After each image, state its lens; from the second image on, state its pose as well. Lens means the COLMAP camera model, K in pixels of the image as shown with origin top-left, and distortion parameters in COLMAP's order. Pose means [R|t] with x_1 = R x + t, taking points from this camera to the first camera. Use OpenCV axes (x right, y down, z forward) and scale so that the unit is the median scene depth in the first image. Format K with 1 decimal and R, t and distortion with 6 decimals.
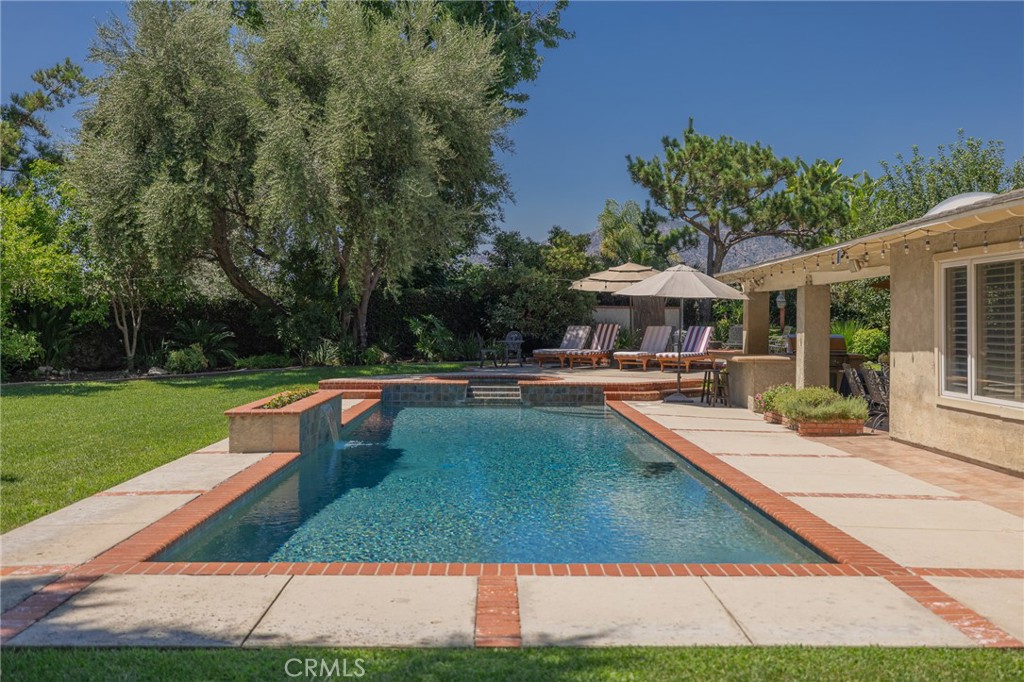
lens RADIAL K [[1006.9, 0, 513.0], [0, 1006.9, 337.0], [0, 0, 1]] dist [-0.009865, 0.000000]
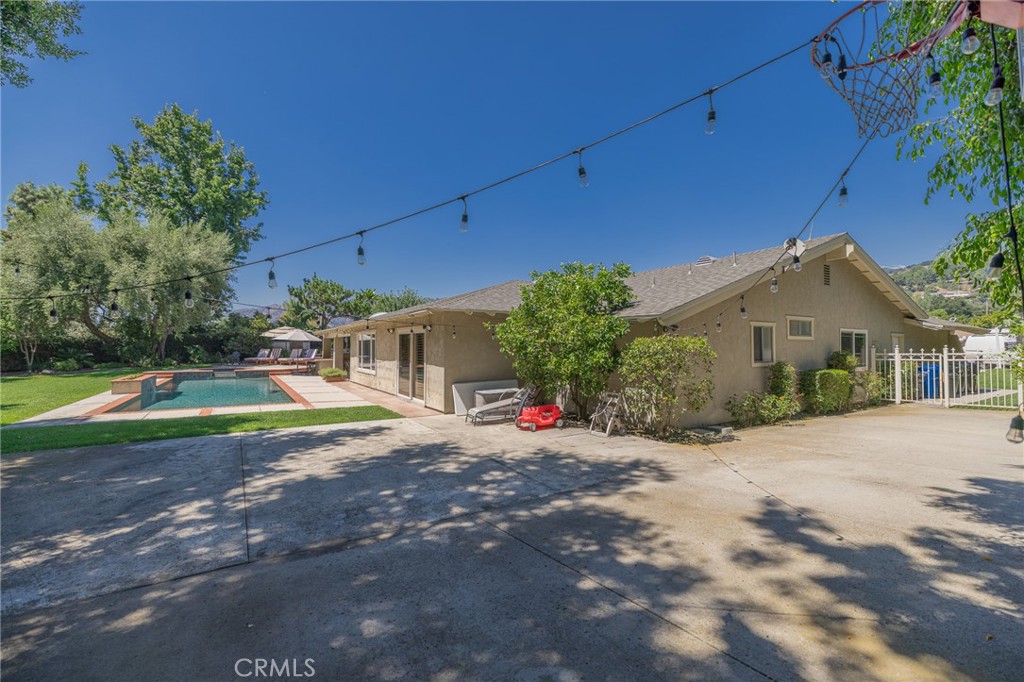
lens RADIAL K [[425.7, 0, 502.7], [0, 425.7, 339.4], [0, 0, 1]] dist [-0.000771, 0.000571]
pose [[0.861926, 0.003051, 0.507025, 0.040345], [0.009847, 0.999693, -0.022756, -0.005559], [-0.506938, 0.024607, 0.861631, -0.338067]]
